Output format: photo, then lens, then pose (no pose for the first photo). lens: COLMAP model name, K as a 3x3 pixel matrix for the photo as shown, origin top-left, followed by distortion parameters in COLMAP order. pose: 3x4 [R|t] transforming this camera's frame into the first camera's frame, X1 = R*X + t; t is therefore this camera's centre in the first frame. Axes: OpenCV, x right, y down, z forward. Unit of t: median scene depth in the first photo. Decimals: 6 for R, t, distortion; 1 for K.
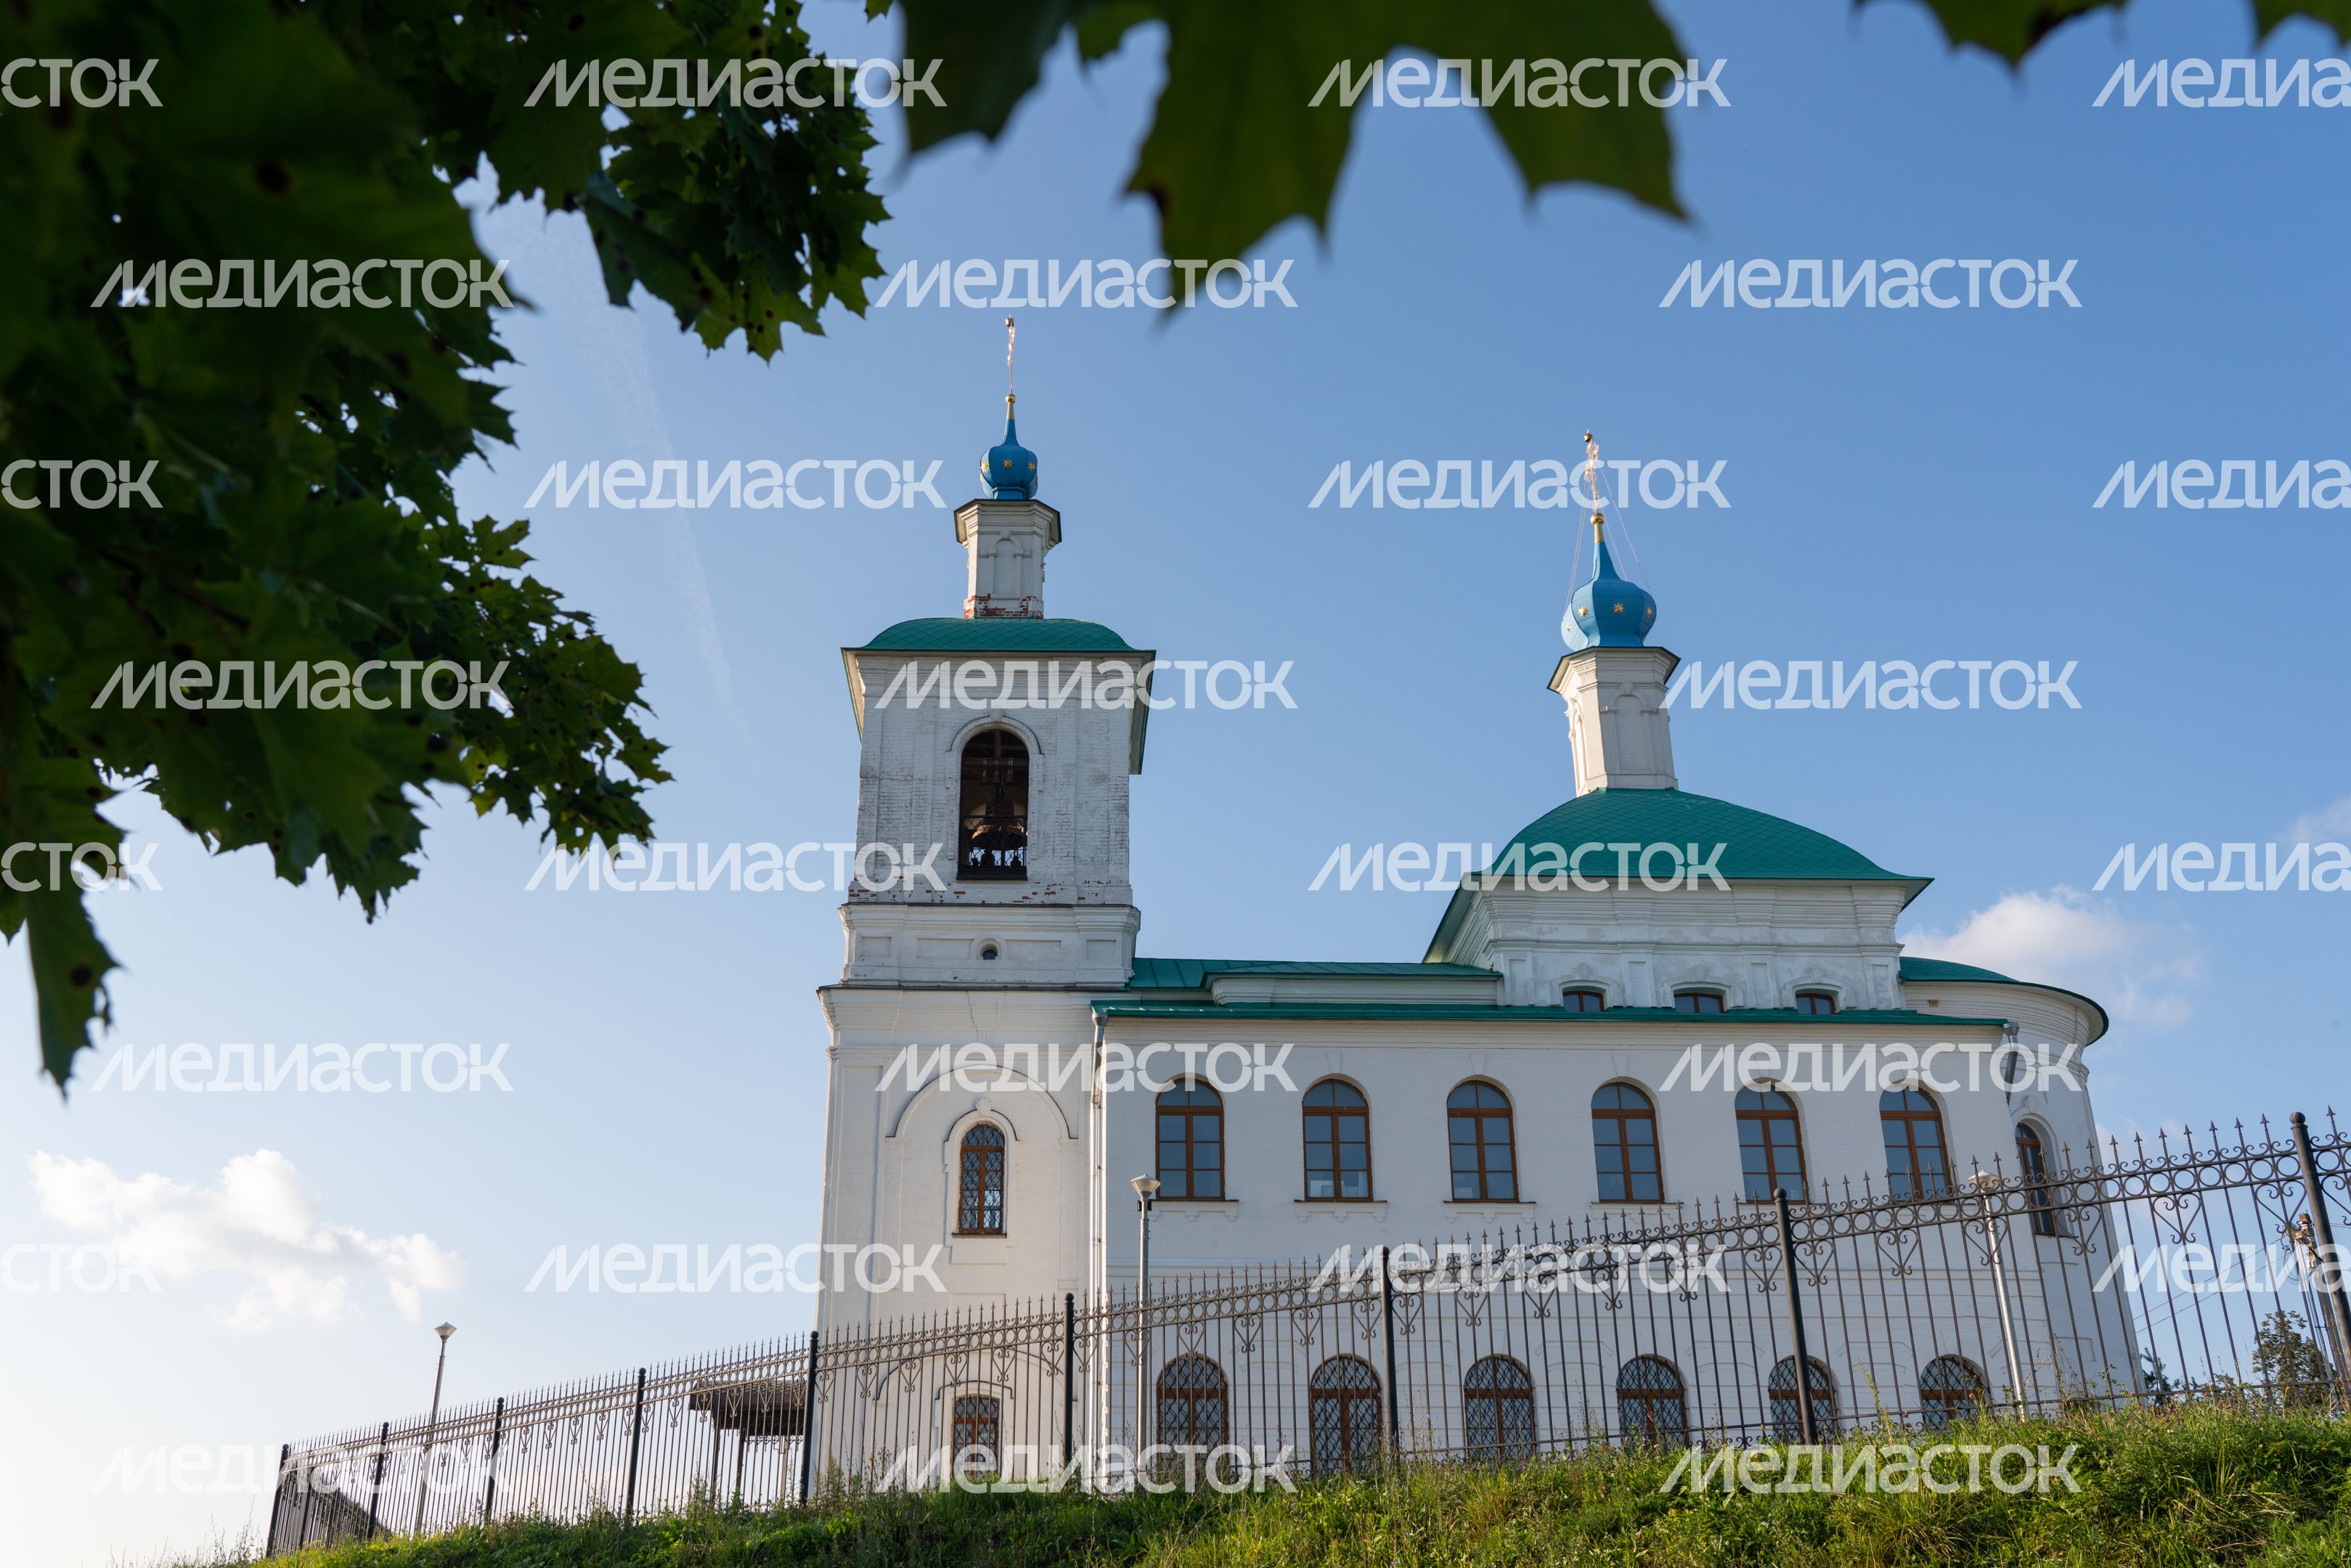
lens RADIAL K [[2044.3, 0, 1175.5], [0, 2044.3, 784.0], [0, 0, 1]] dist [0.009869, 0.004724]
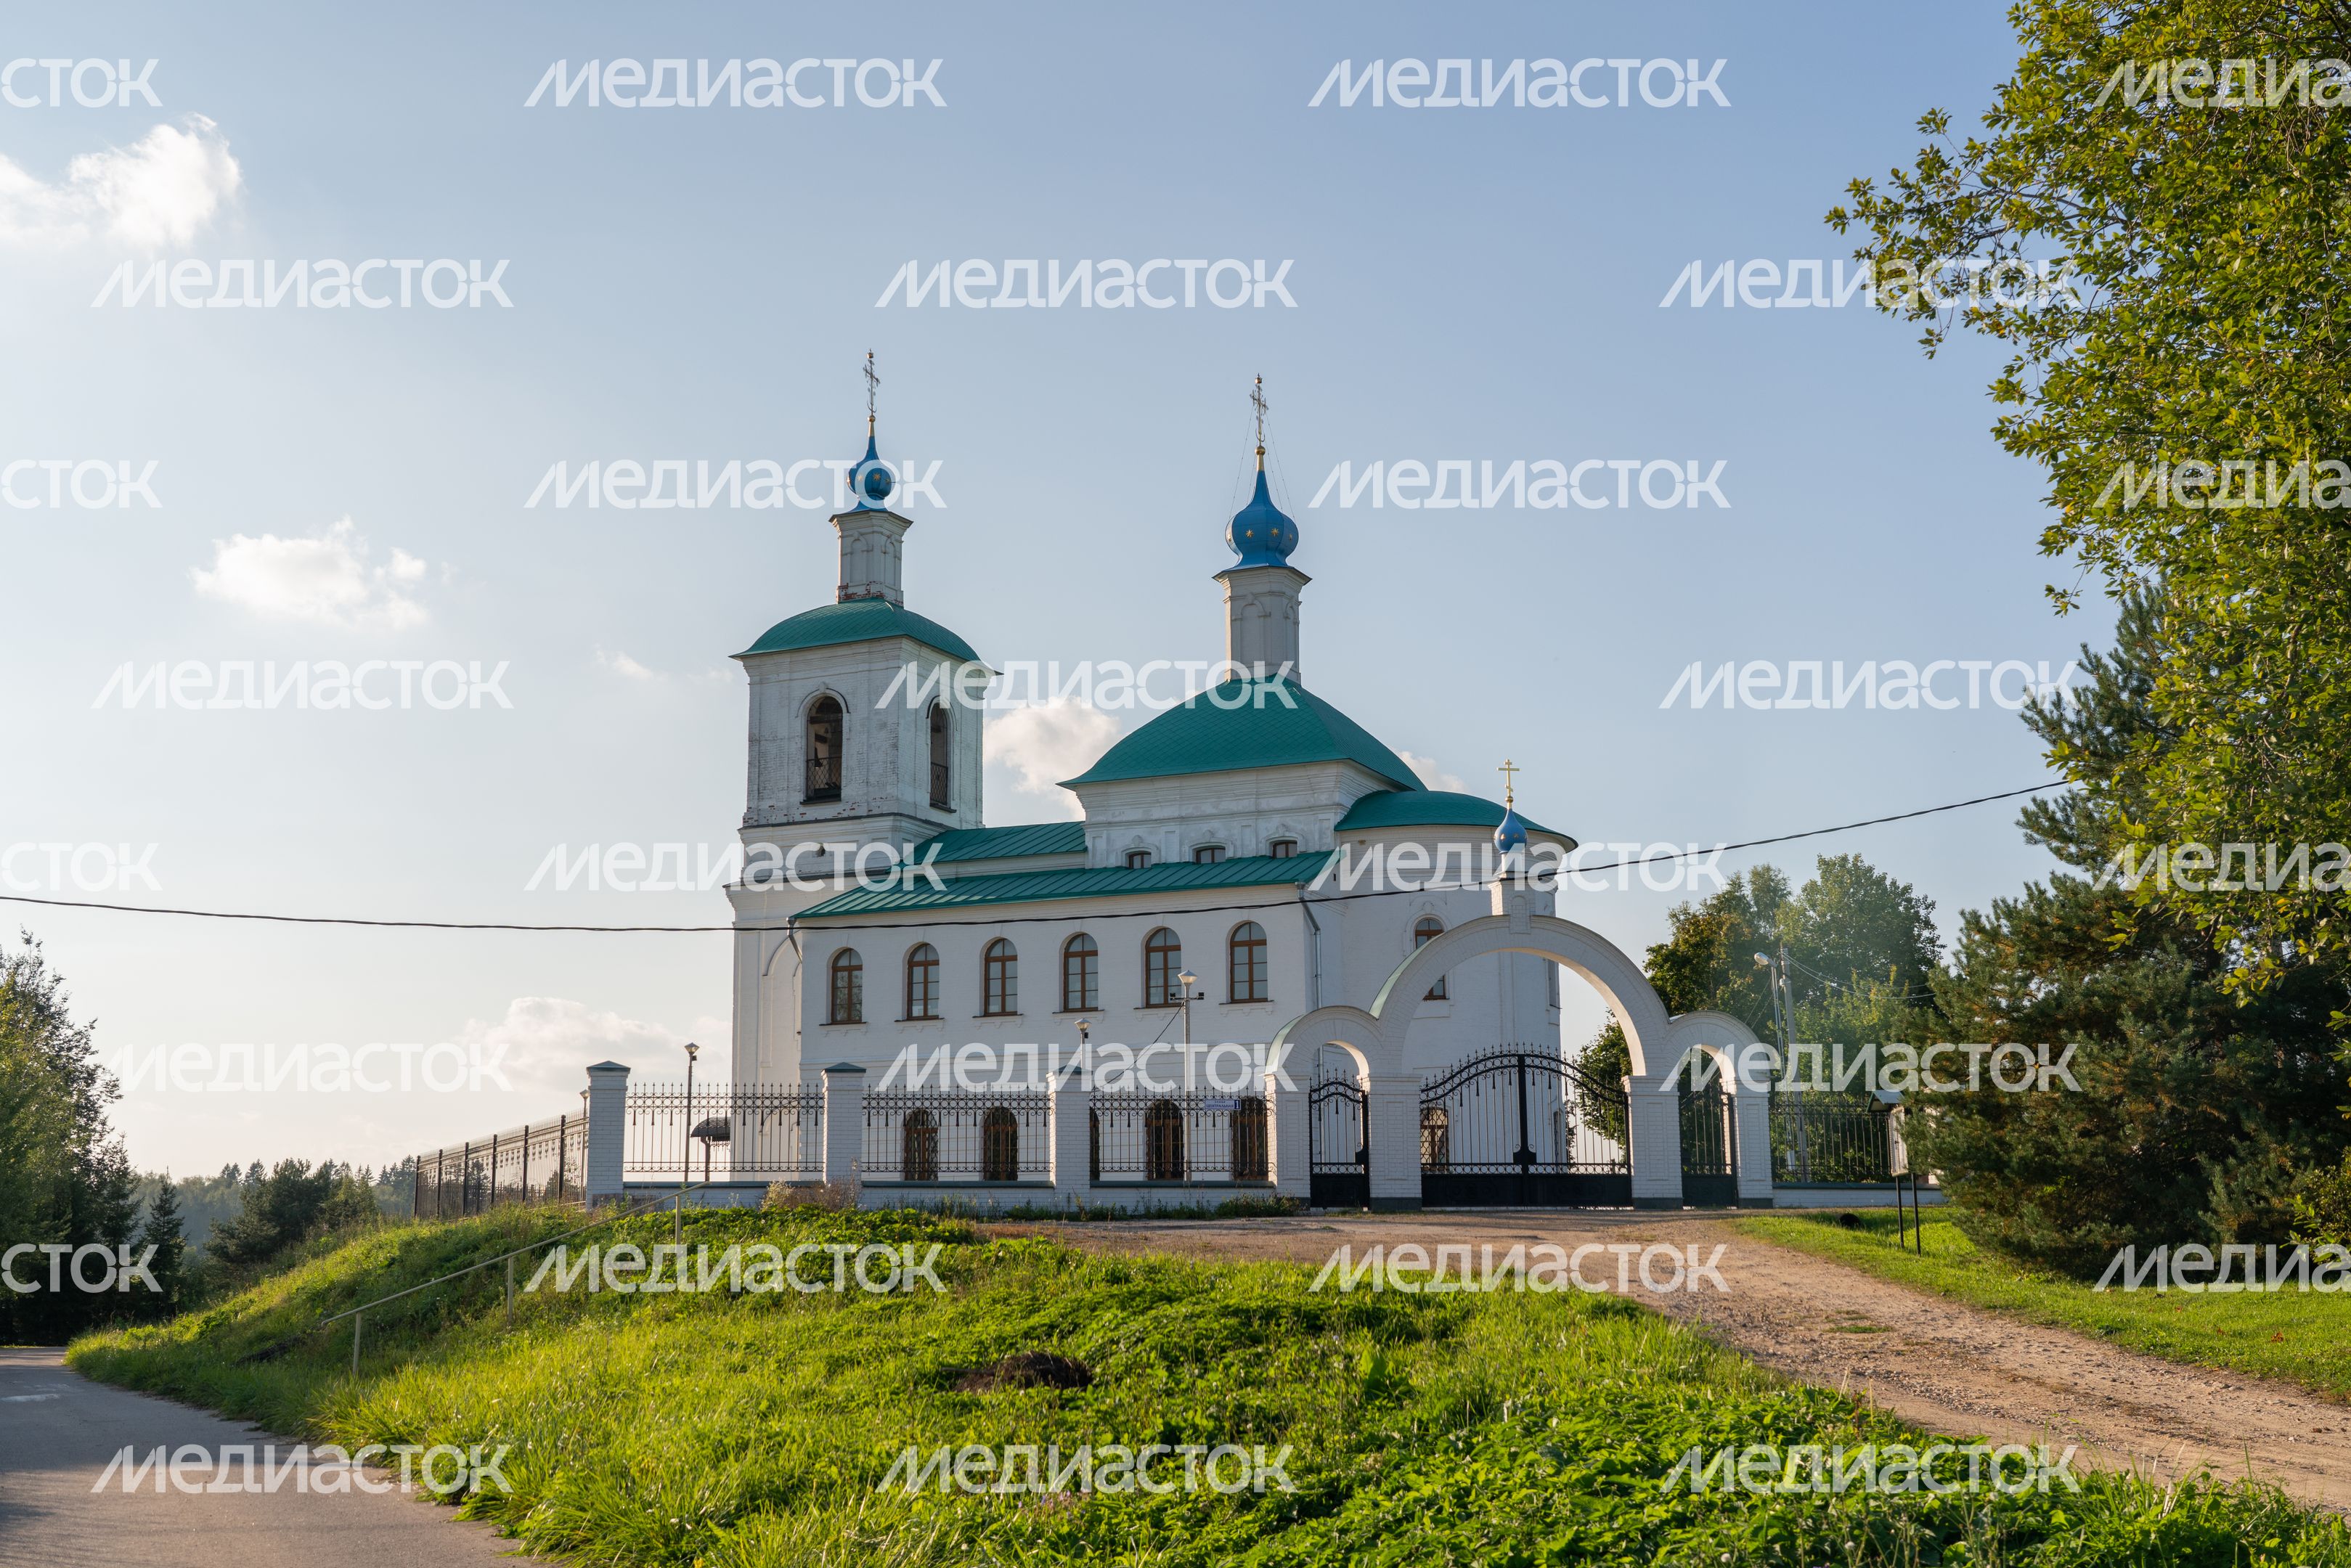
lens RADIAL K [[2556.7, 0, 1175.5], [0, 2556.7, 784.0], [0, 0, 1]] dist [0.006732, 0.006161]
pose [[0.888362, -0.087076, -0.450812, 0.996610], [0.184069, 0.967040, 0.175935, -0.251784], [0.420633, -0.239274, 0.875109, -0.557135]]
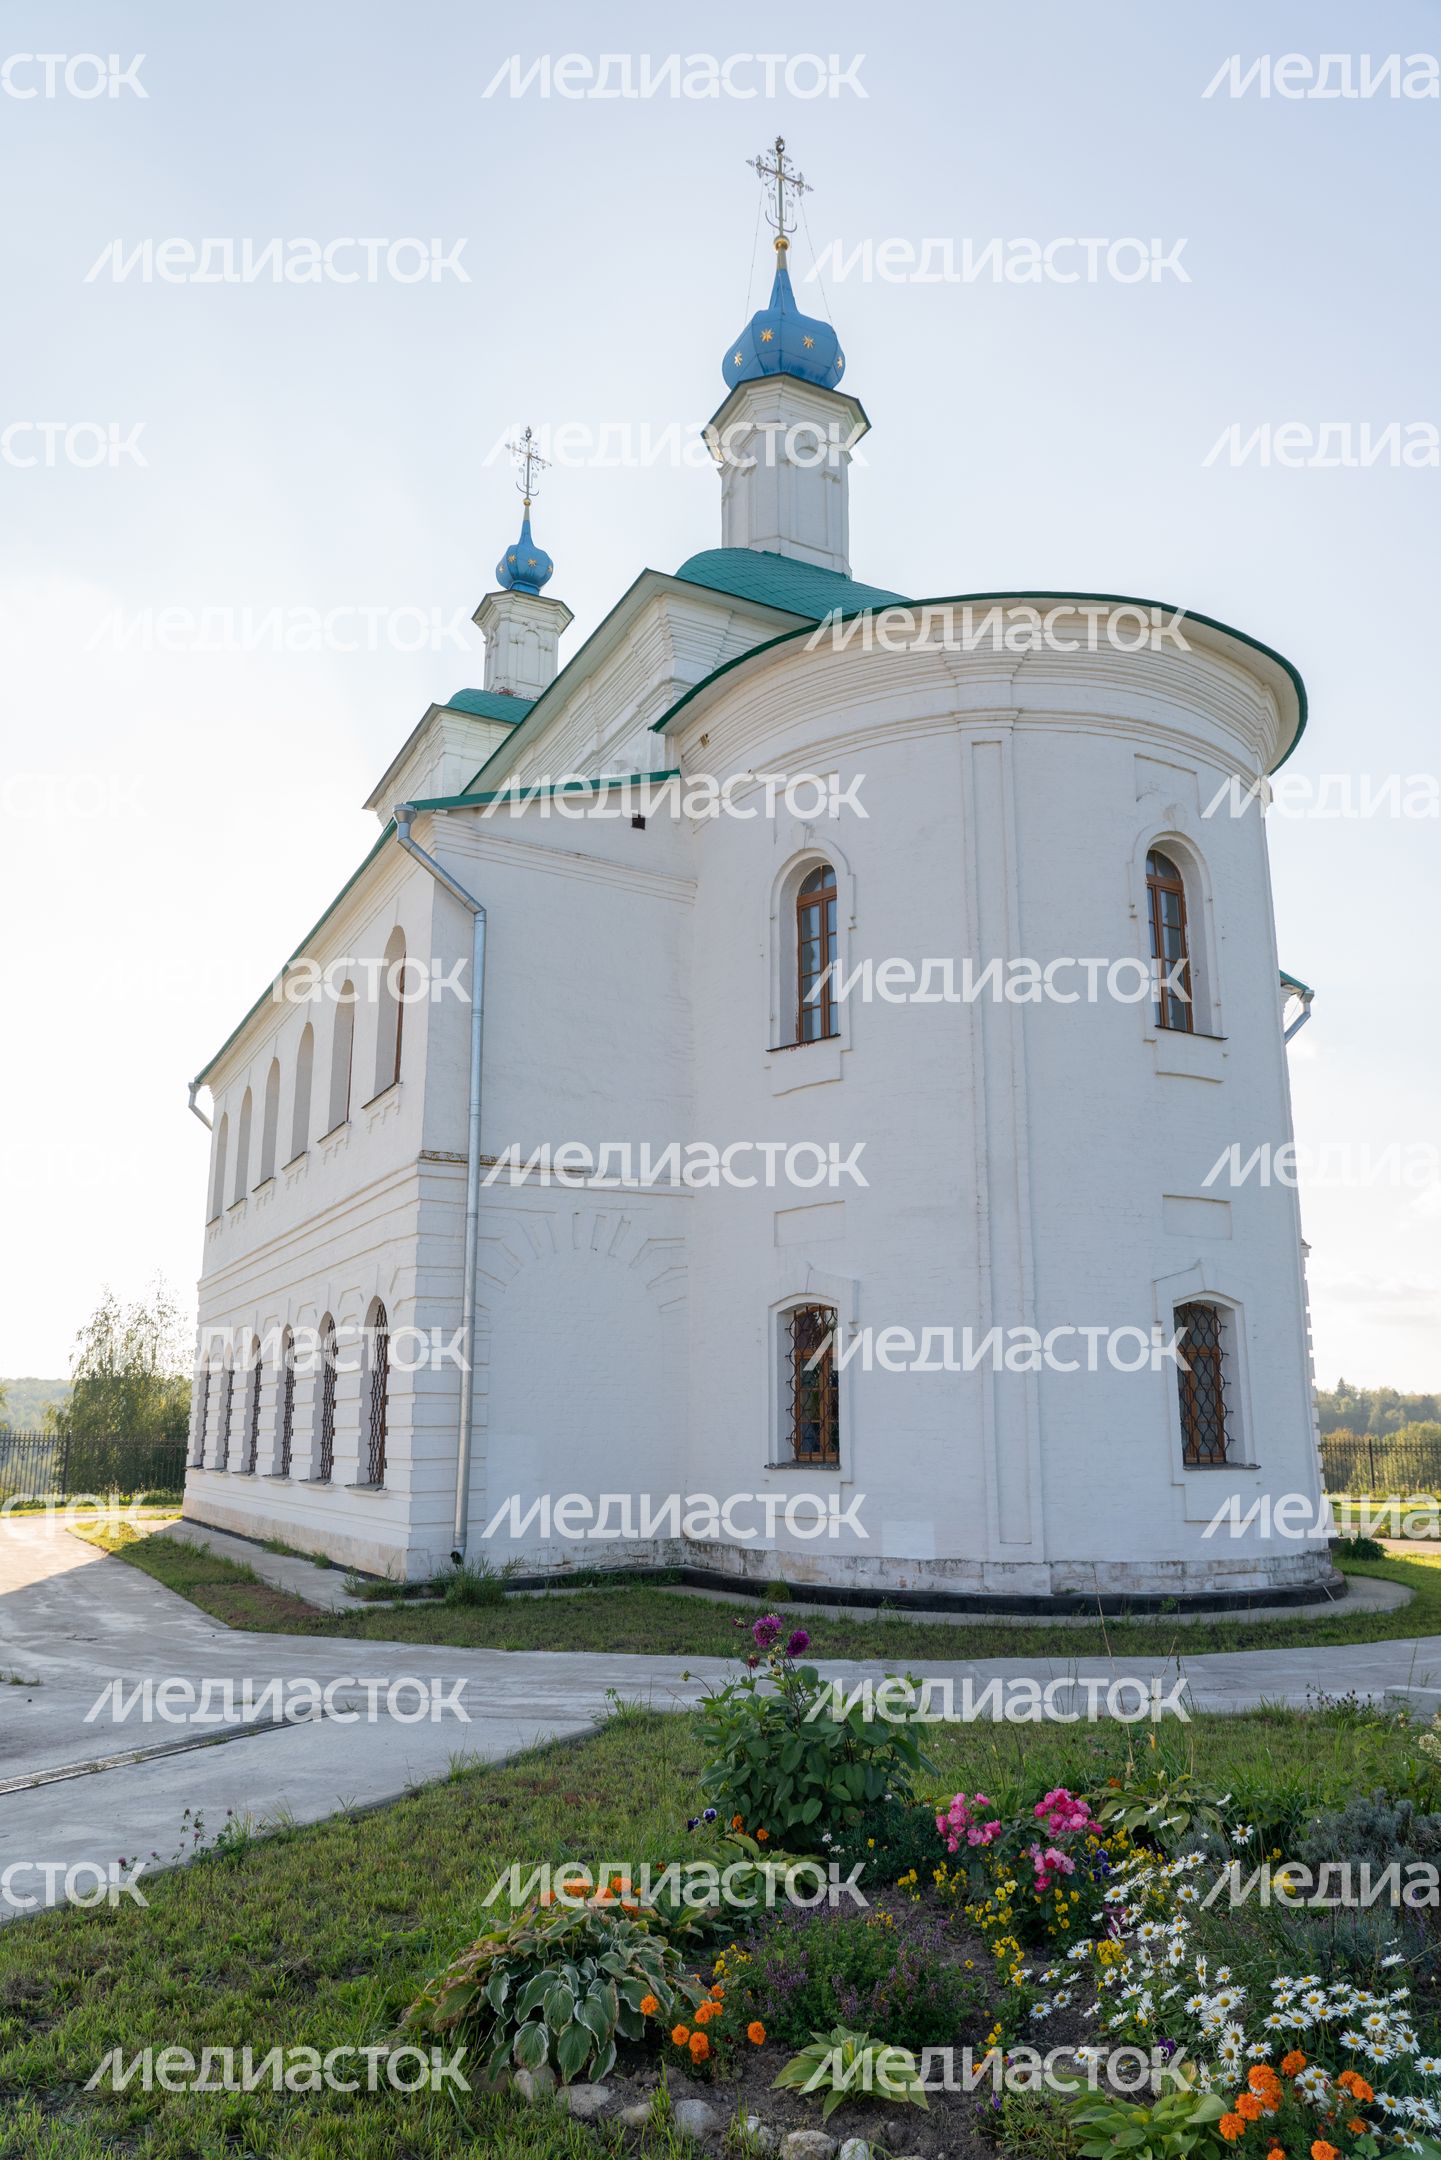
lens RADIAL K [[1494.8, 0, 720.5], [0, 1494.8, 1080.0], [0, 0, 1]] dist [0.008140, 0.001886]
pose [[0.434225, -0.207533, -0.876572, 0.730868], [0.351752, 0.934908, -0.047098, 0.220267], [0.829288, -0.287885, 0.478960, 0.699780]]
